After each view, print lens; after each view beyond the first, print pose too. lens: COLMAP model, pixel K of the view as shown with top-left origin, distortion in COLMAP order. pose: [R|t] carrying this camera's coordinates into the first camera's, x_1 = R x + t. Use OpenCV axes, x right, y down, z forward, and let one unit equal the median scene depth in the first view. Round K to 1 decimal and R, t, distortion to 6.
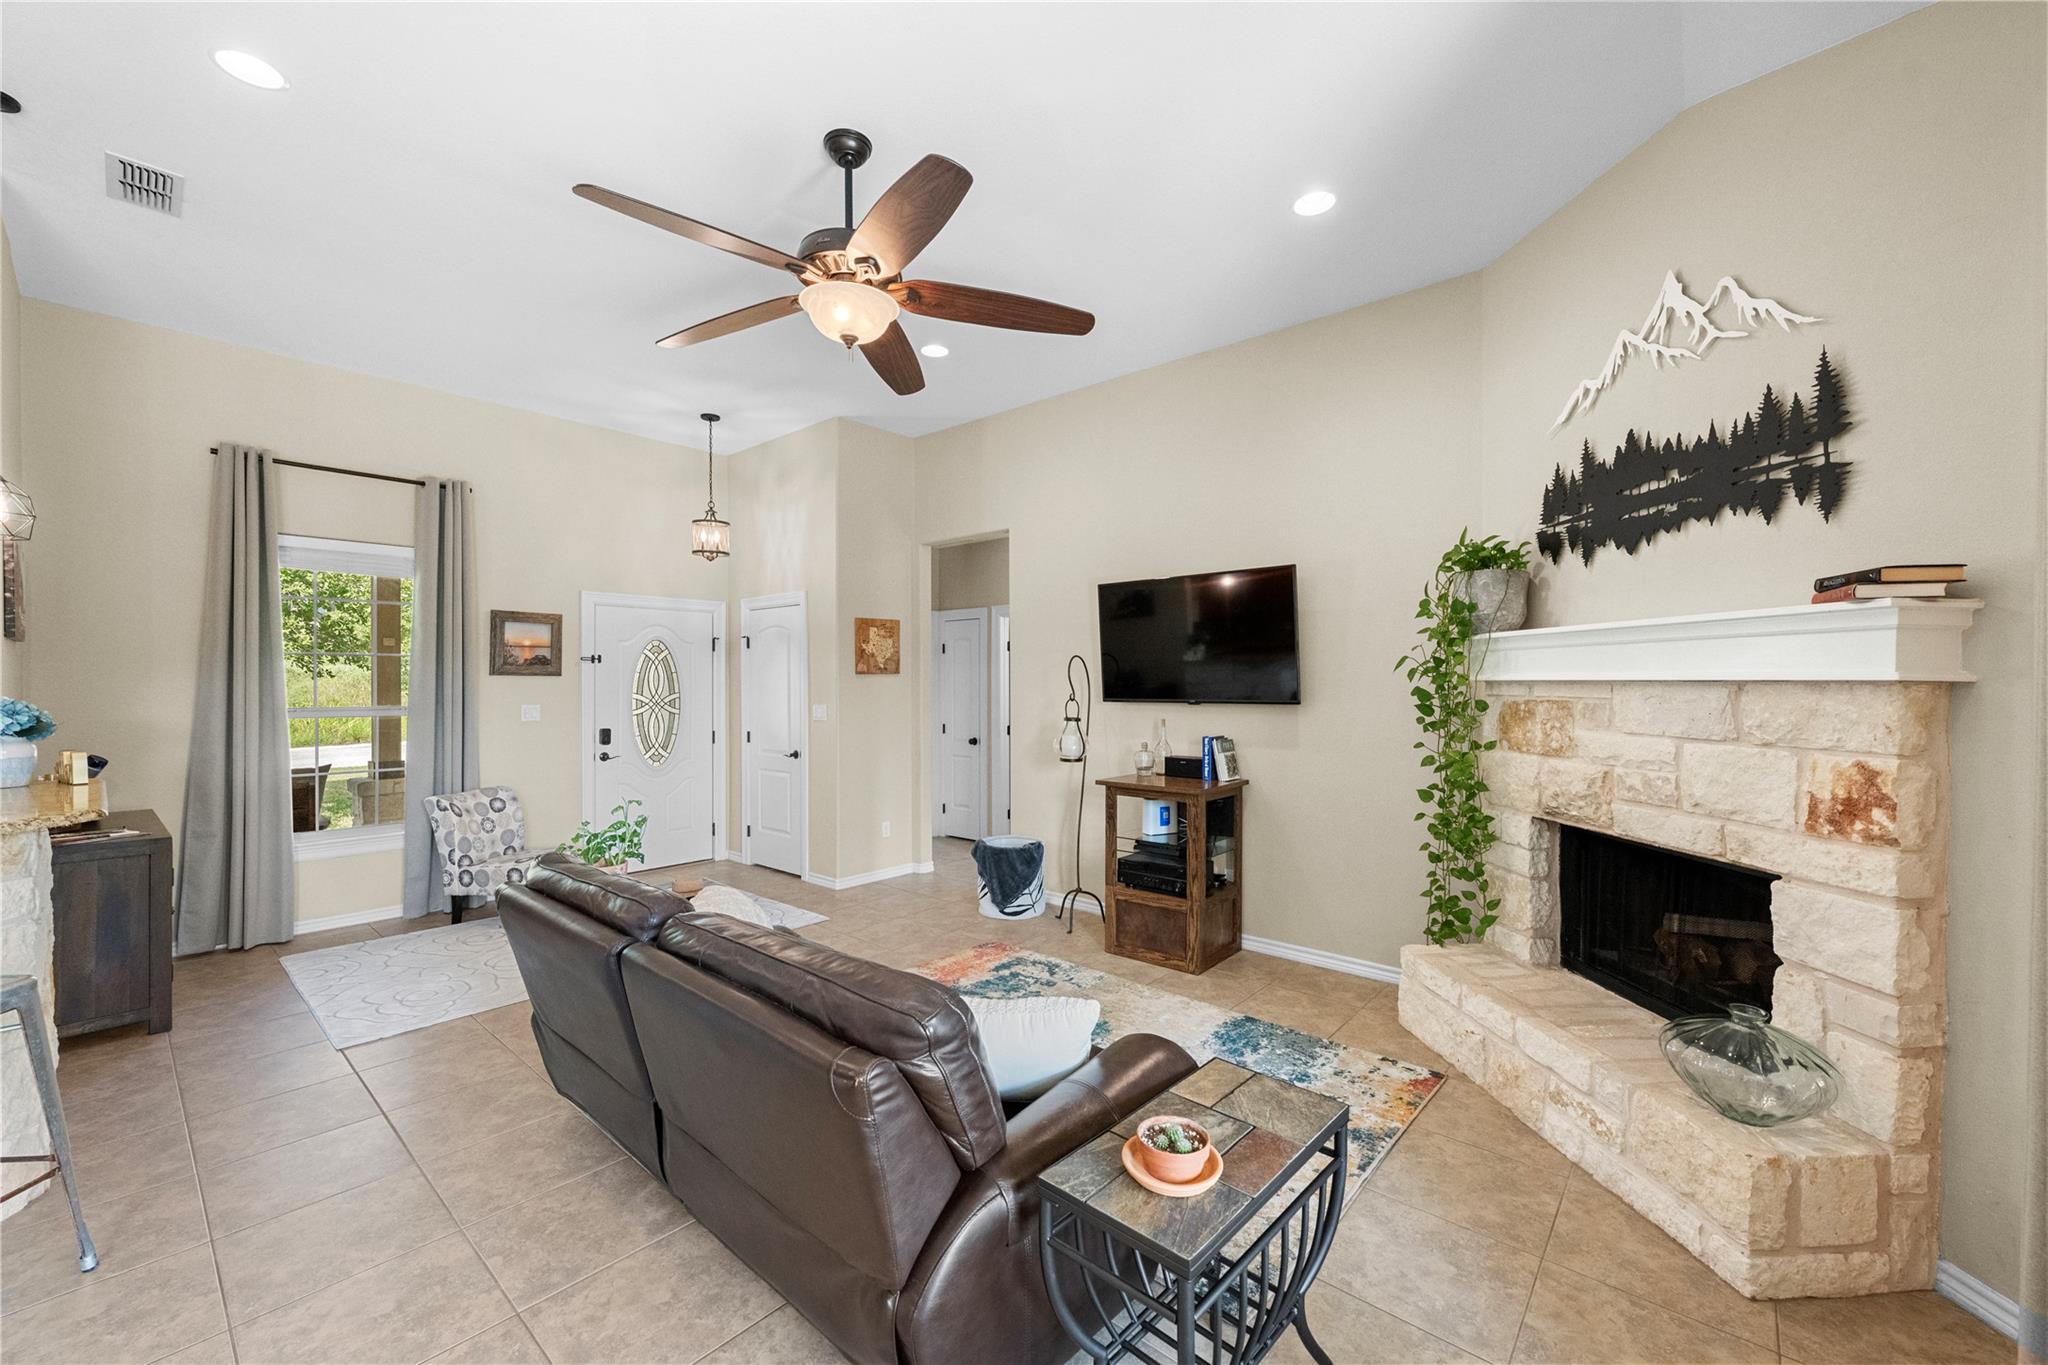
lens RADIAL K [[807.9, 0, 1025.7], [0, 807.9, 683.3], [0, 0, 1]] dist [0.000541, -0.000471]
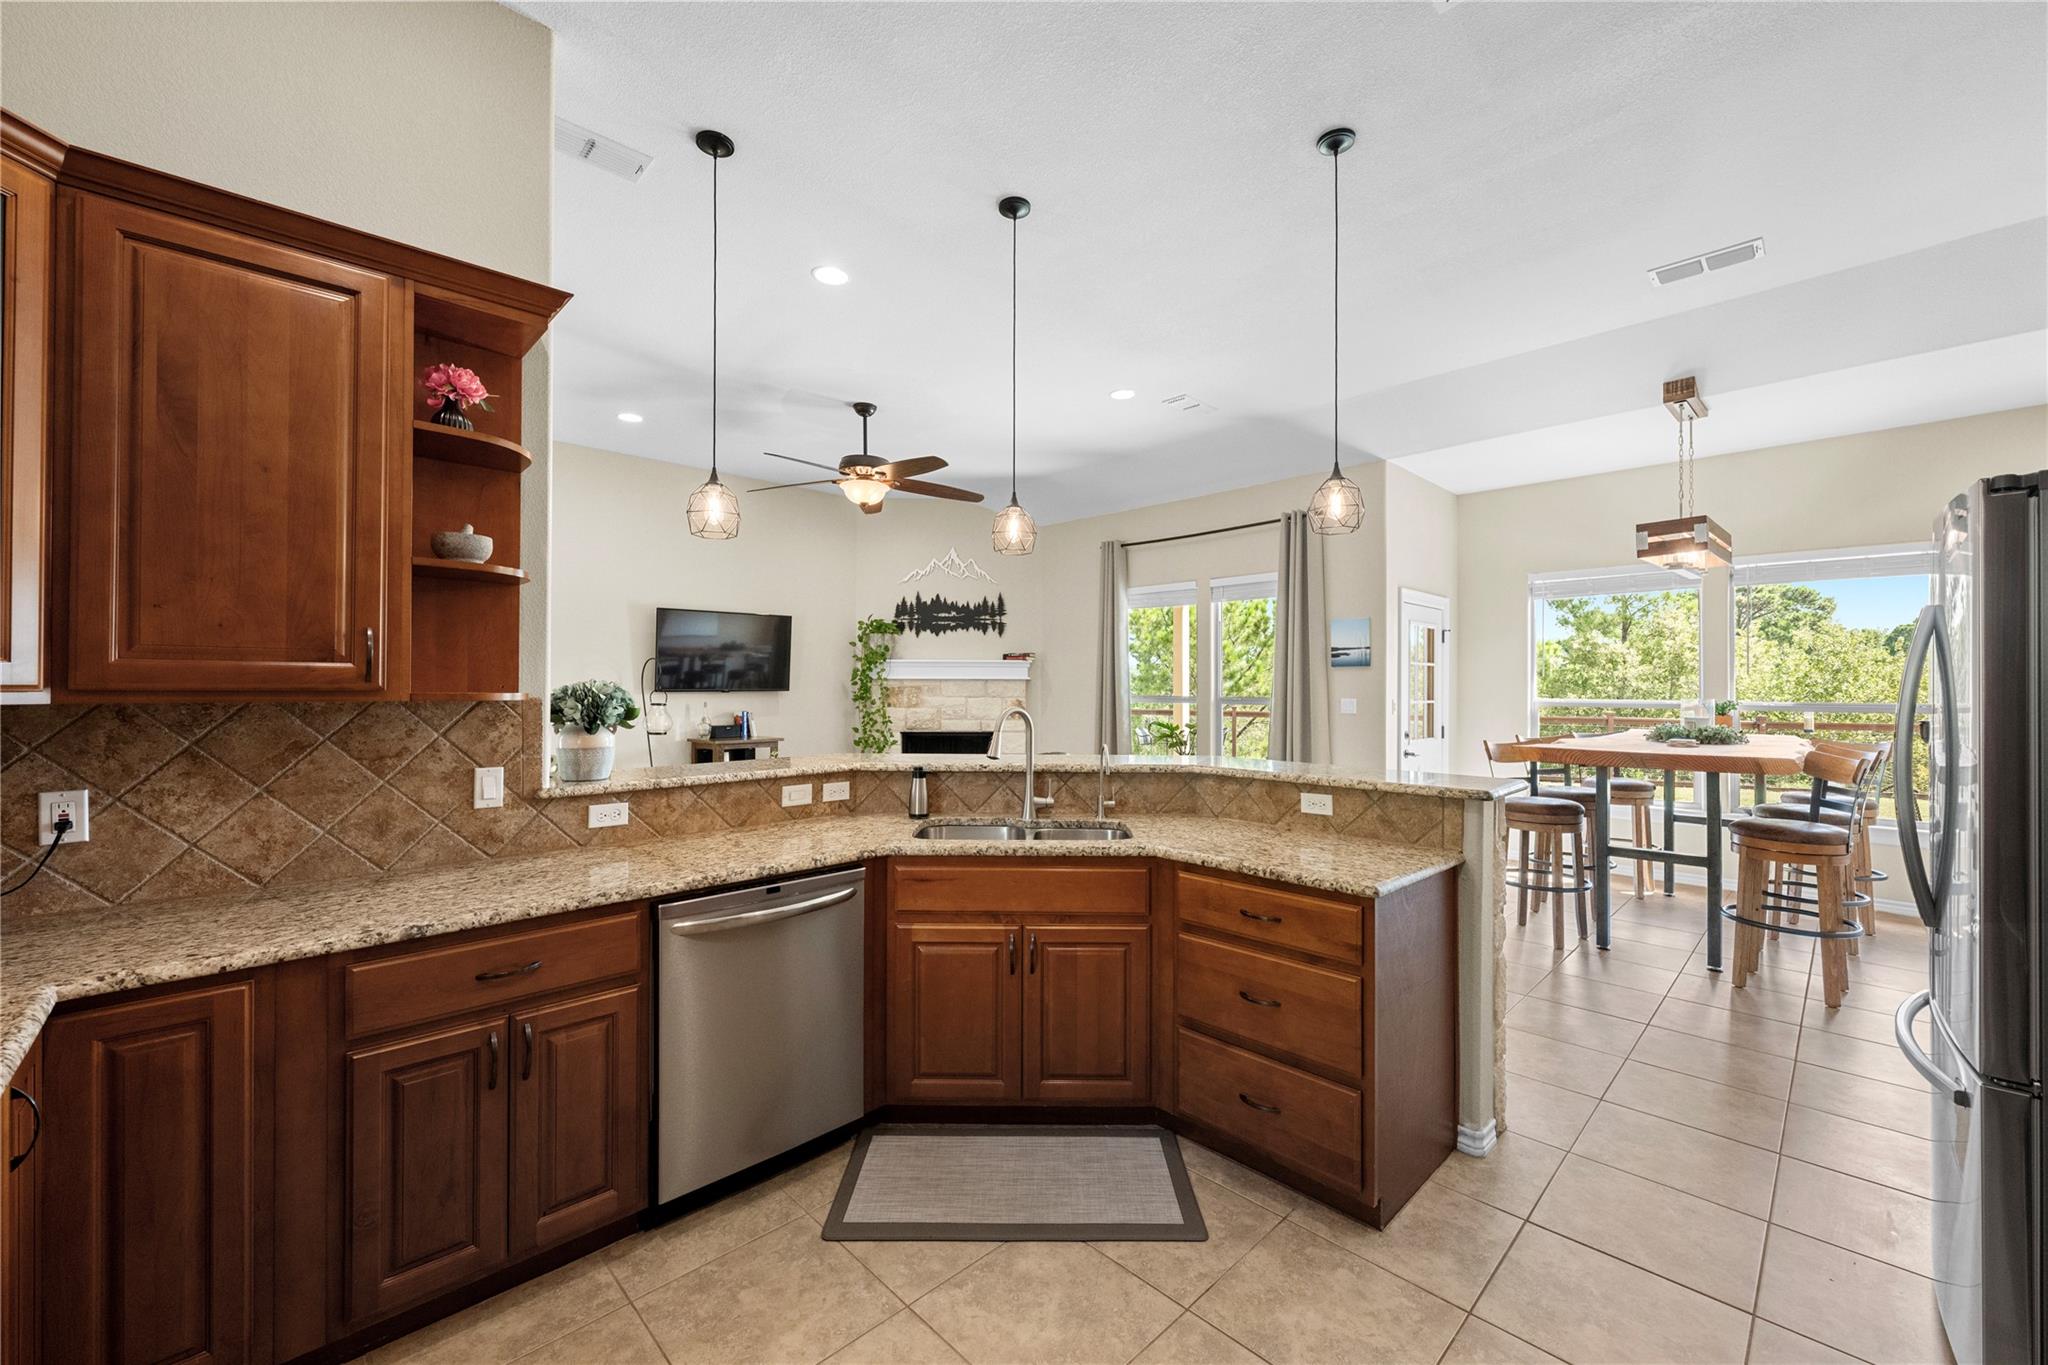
lens RADIAL K [[805.9, 0, 1025.9], [0, 805.9, 679.6], [0, 0, 1]] dist [0.002569, 0.000182]
pose [[0.084318, 0.009381, 0.996395, -1.443023], [0.000054, 0.999956, -0.009419, 0.017284], [-0.996439, 0.000848, 0.084314, 0.292456]]
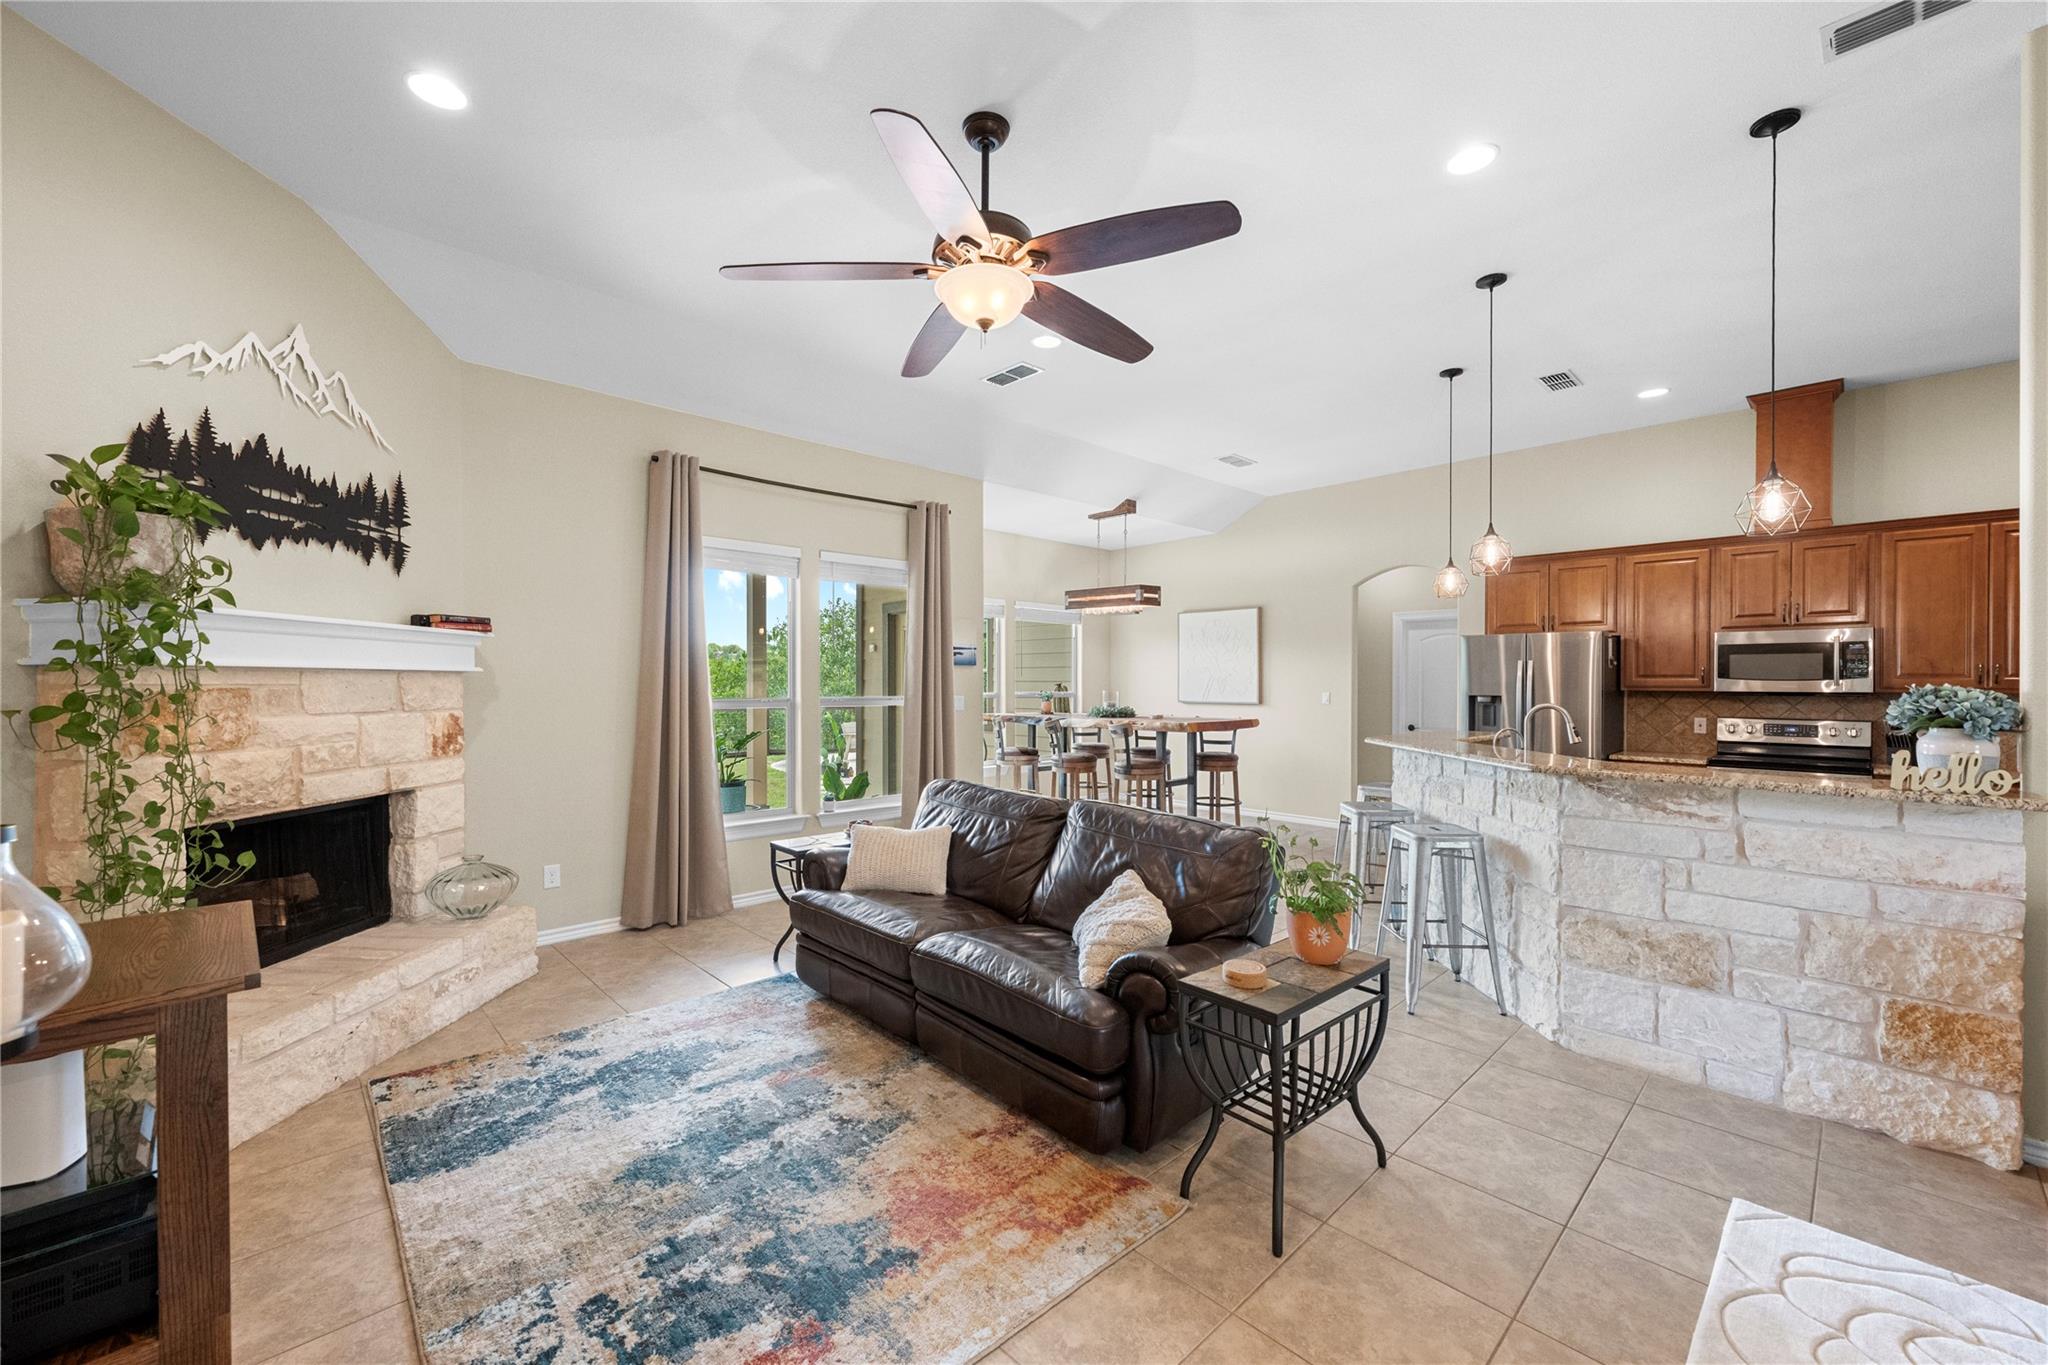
lens RADIAL K [[807.9, 0, 1025.7], [0, 807.9, 683.3], [0, 0, 1]] dist [0.000541, -0.000471]
pose [[-0.995444, -0.000717, 0.095343, -0.241953], [-0.000330, 0.999992, 0.004080, 0.008260], [-0.095345, 0.004030, -0.995436, 1.327426]]
